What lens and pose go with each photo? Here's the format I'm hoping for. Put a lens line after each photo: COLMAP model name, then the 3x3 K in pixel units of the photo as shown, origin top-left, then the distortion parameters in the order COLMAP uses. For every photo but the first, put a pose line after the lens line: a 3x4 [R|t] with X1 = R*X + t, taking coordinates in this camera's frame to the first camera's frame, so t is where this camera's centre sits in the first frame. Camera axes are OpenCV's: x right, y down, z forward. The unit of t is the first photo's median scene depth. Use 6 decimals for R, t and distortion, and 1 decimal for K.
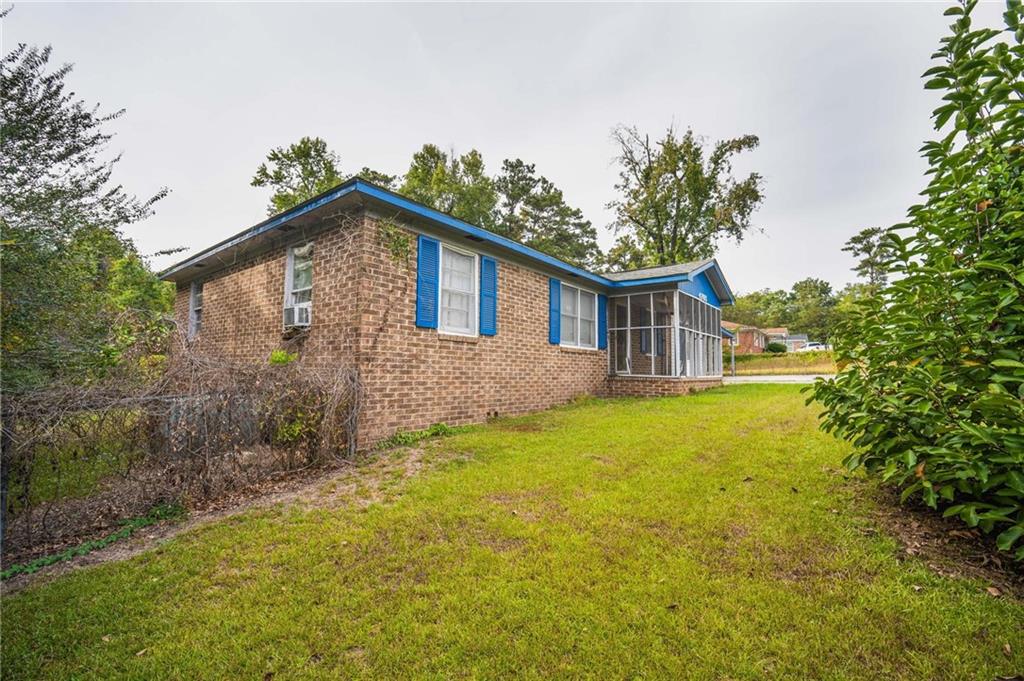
lens RADIAL K [[431.9, 0, 512.0], [0, 431.9, 340.5], [0, 0, 1]] dist [-0.010527, -0.000994]
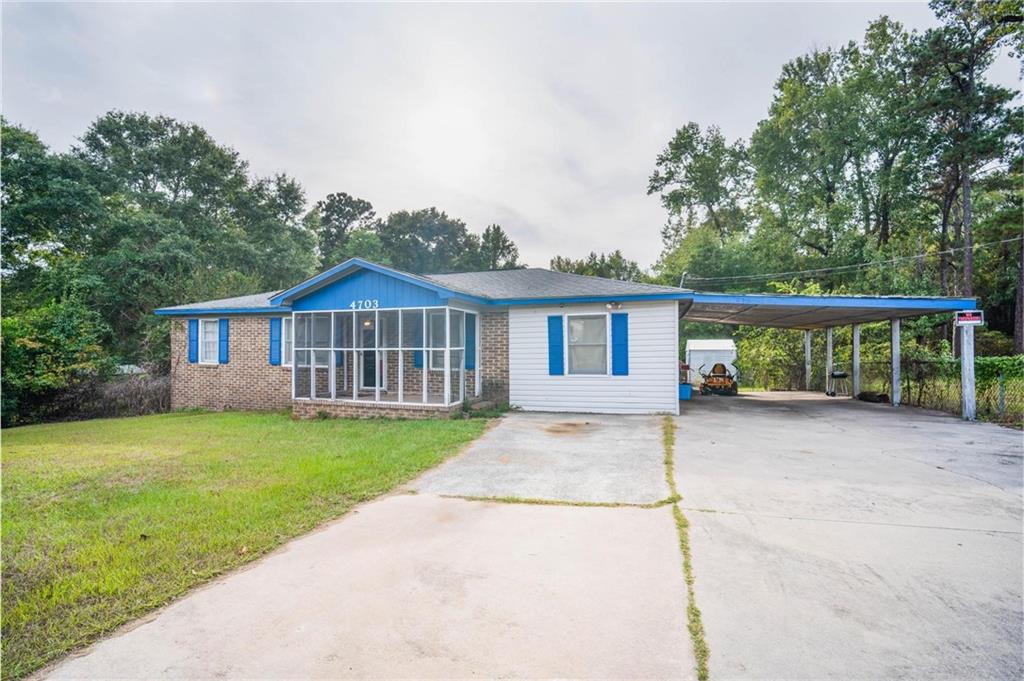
lens RADIAL K [[431.9, 0, 512.0], [0, 431.9, 340.5], [0, 0, 1]] dist [-0.010527, -0.000994]
pose [[0.331316, -0.022875, -0.943242, 1.693340], [0.072287, 0.997383, 0.001203, -0.017079], [0.940747, -0.068582, 0.332103, 1.287982]]
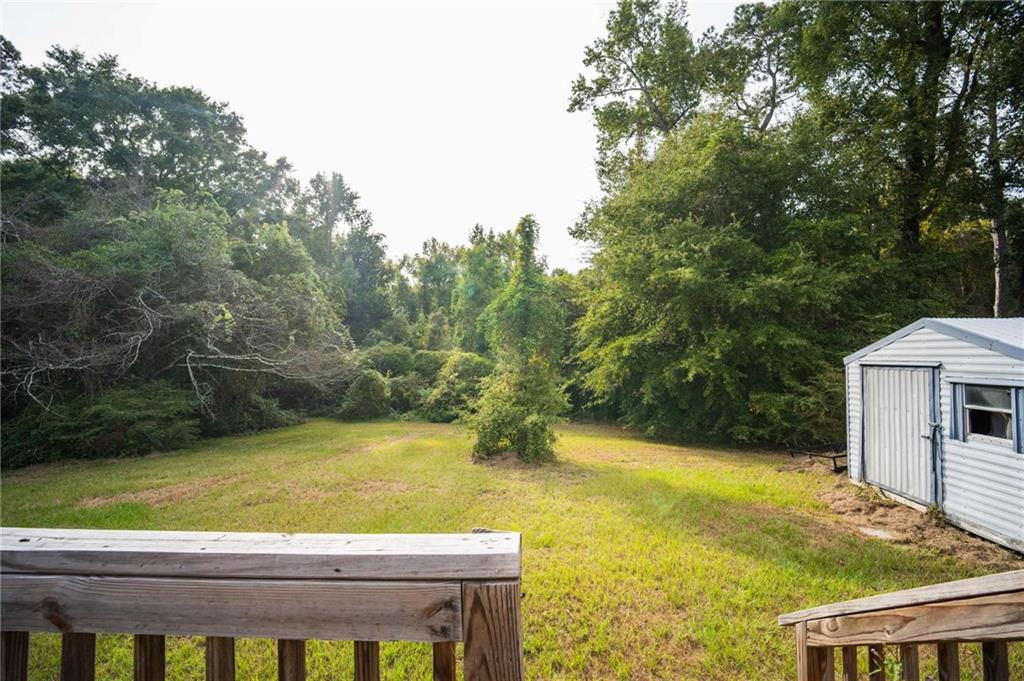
lens RADIAL K [[431.9, 0, 512.0], [0, 431.9, 340.5], [0, 0, 1]] dist [-0.010527, -0.000994]
pose [[0.574838, -0.035871, -0.817480, -0.439453], [0.065578, 0.997845, 0.002329, 0.052249], [0.815635, -0.054947, 0.575952, 2.444962]]
